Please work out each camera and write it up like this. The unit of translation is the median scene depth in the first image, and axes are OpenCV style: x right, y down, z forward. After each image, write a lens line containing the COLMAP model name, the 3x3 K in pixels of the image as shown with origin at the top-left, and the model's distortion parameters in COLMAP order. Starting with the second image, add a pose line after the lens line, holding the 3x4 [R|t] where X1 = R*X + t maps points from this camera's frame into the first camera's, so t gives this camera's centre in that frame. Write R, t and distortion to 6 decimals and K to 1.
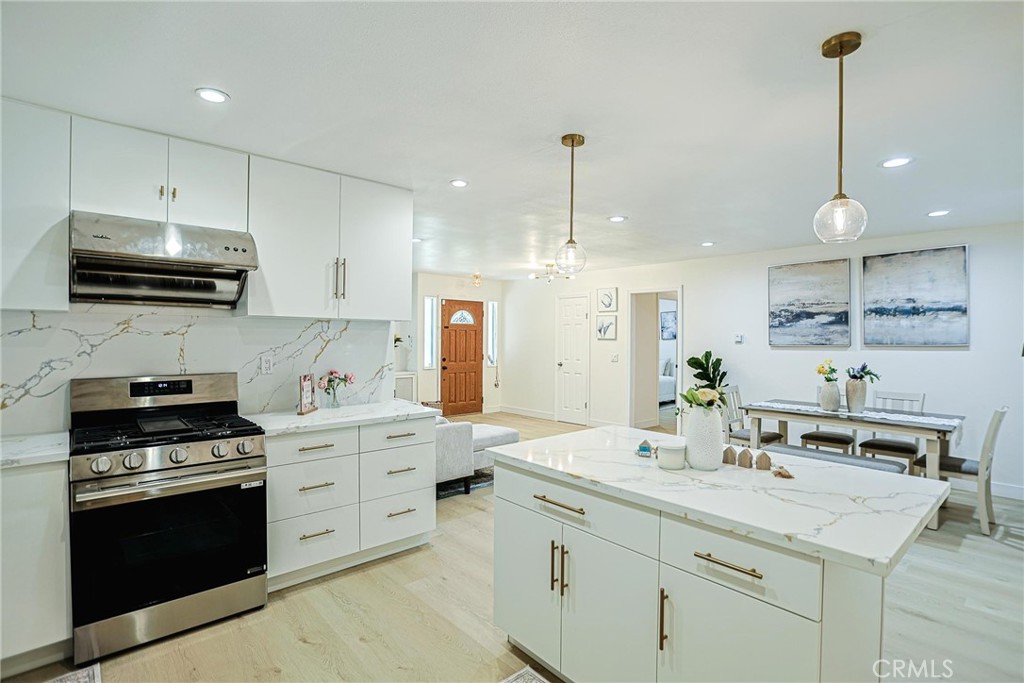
lens RADIAL K [[498.4, 0, 512.8], [0, 498.4, 344.9], [0, 0, 1]] dist [-0.049270, 0.024440]
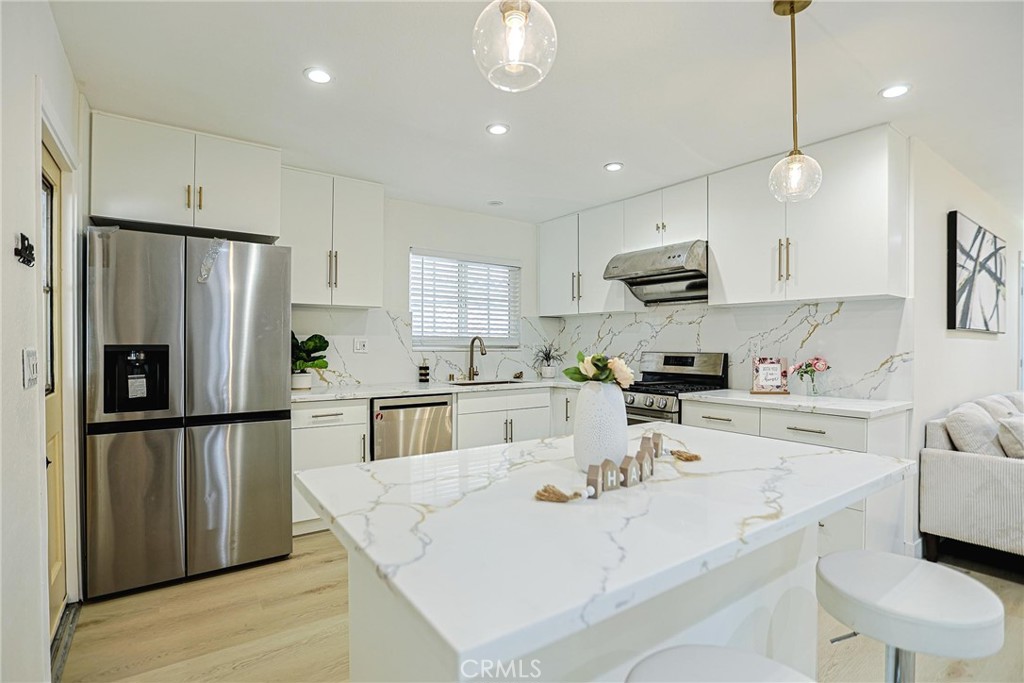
lens RADIAL K [[493.6, 0, 512.2], [0, 493.6, 348.3], [0, 0, 1]] dist [-0.057676, 0.023443]
pose [[-0.112584, 0.003061, -0.993637, 0.247193], [-0.020566, 0.999774, 0.005411, 0.017381], [0.993429, 0.021045, -0.112496, 0.217380]]
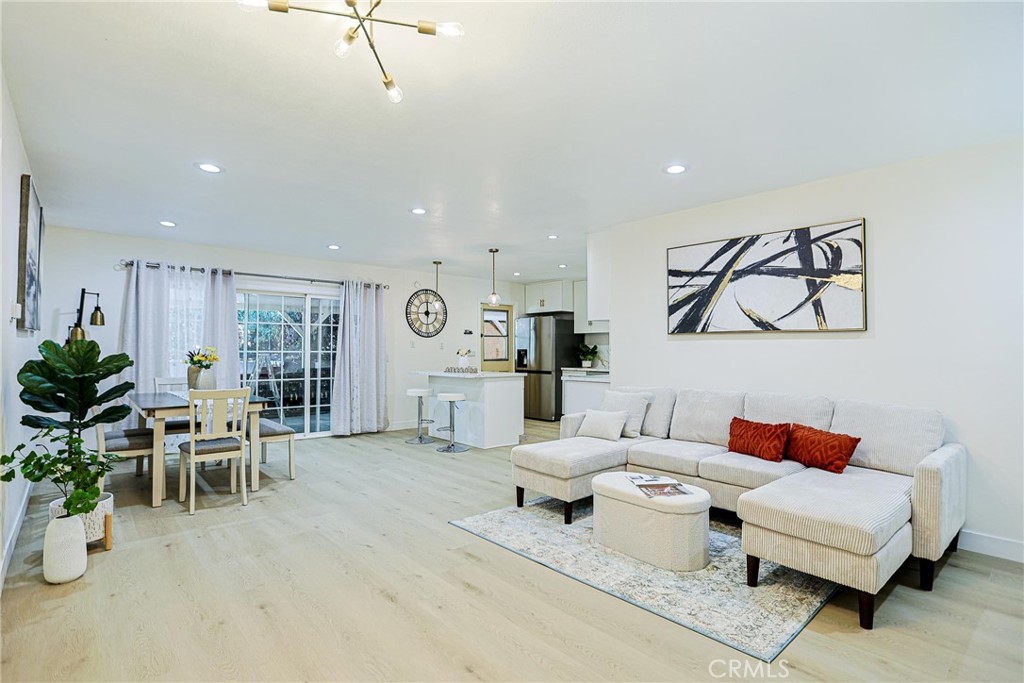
lens RADIAL K [[498.4, 0, 512.8], [0, 498.4, 344.9], [0, 0, 1]] dist [-0.049270, 0.024440]
pose [[-0.999959, -0.008306, 0.003681, 0.005512], [-0.008291, 0.999957, 0.004116, 0.007824], [-0.003715, 0.004086, -0.999985, 1.040516]]
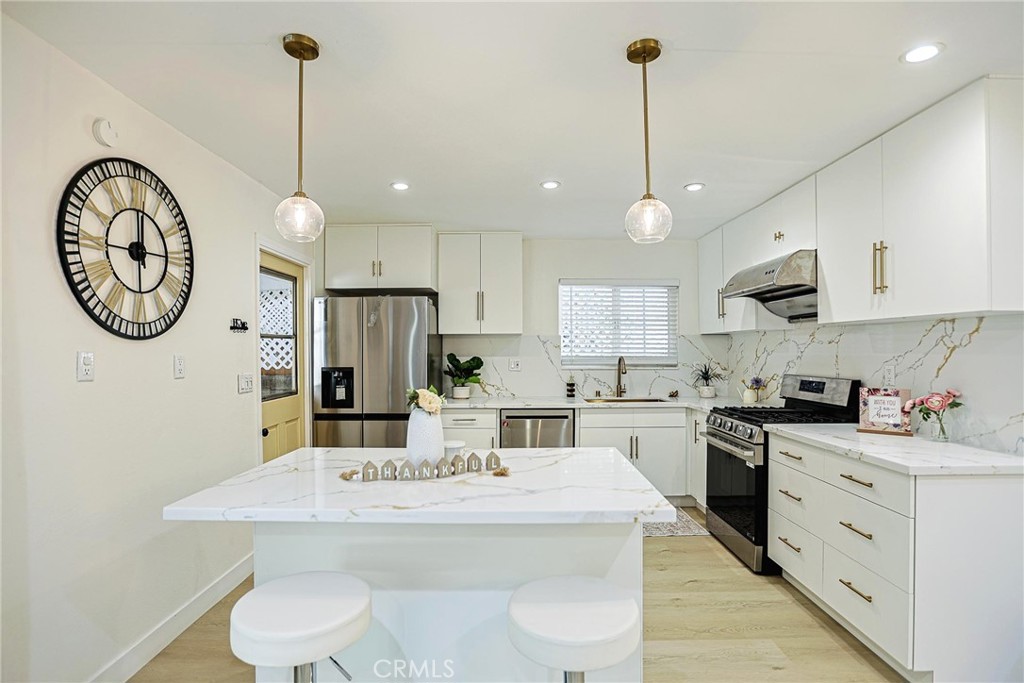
lens RADIAL K [[498.4, 0, 512.8], [0, 498.4, 344.9], [0, 0, 1]] dist [-0.049270, 0.024440]
pose [[-0.668773, -0.012992, -0.743353, 0.230652], [-0.014102, 0.999889, -0.004788, -0.000077], [0.743333, 0.007280, -0.668882, 0.407720]]
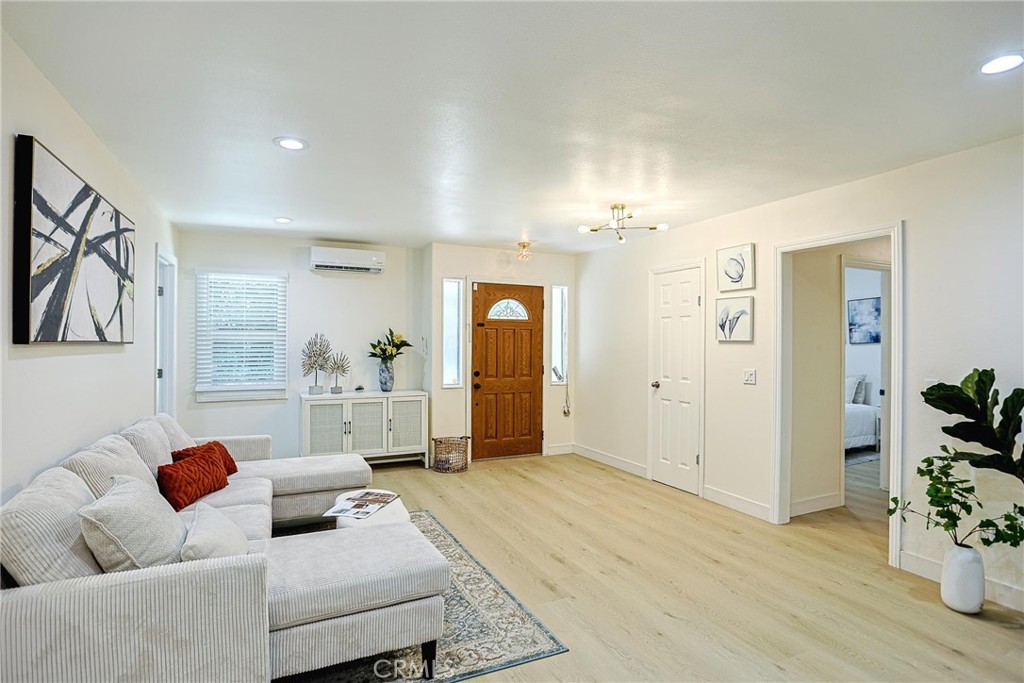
lens RADIAL K [[510.8, 0, 514.9], [0, 510.8, 344.5], [0, 0, 1]] dist [-0.031718, 0.001036]
pose [[0.957133, -0.000332, -0.289650, 0.109144], [-0.003738, 0.999902, -0.013500, -0.000222], [0.289626, 0.014004, 0.957038, 0.369098]]
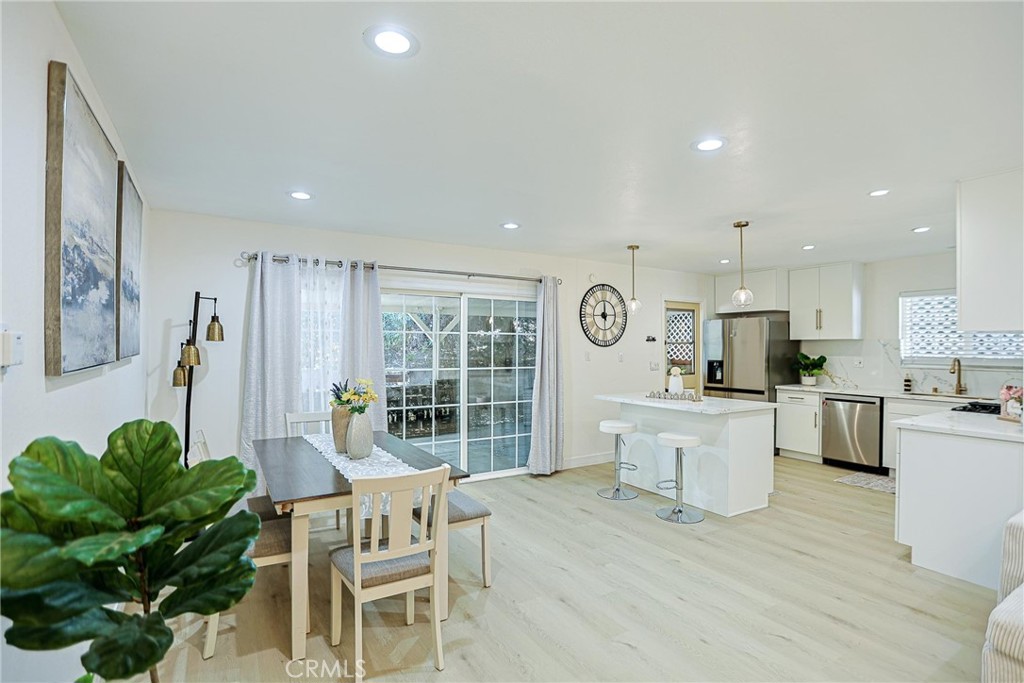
lens RADIAL K [[493.6, 0, 512.2], [0, 493.6, 348.3], [0, 0, 1]] dist [-0.057676, 0.023443]
pose [[-0.982477, -0.009742, 0.186129, 0.170627], [-0.005644, 0.999730, 0.022534, -0.014479], [-0.186298, 0.021089, -0.982267, 0.826589]]
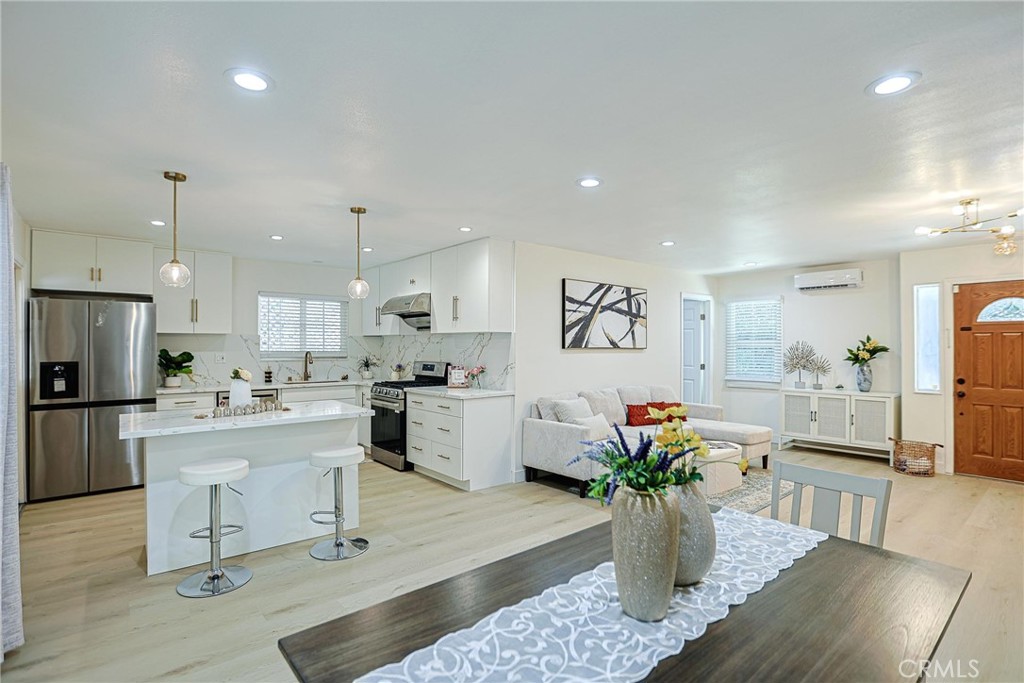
lens RADIAL K [[493.6, 0, 512.2], [0, 493.6, 348.3], [0, 0, 1]] dist [-0.057676, 0.023443]
pose [[-0.036694, 0.000060, -0.999327, 0.484653], [-0.017646, 0.999844, 0.000708, -0.002121], [0.999171, 0.017661, -0.036687, 0.469755]]
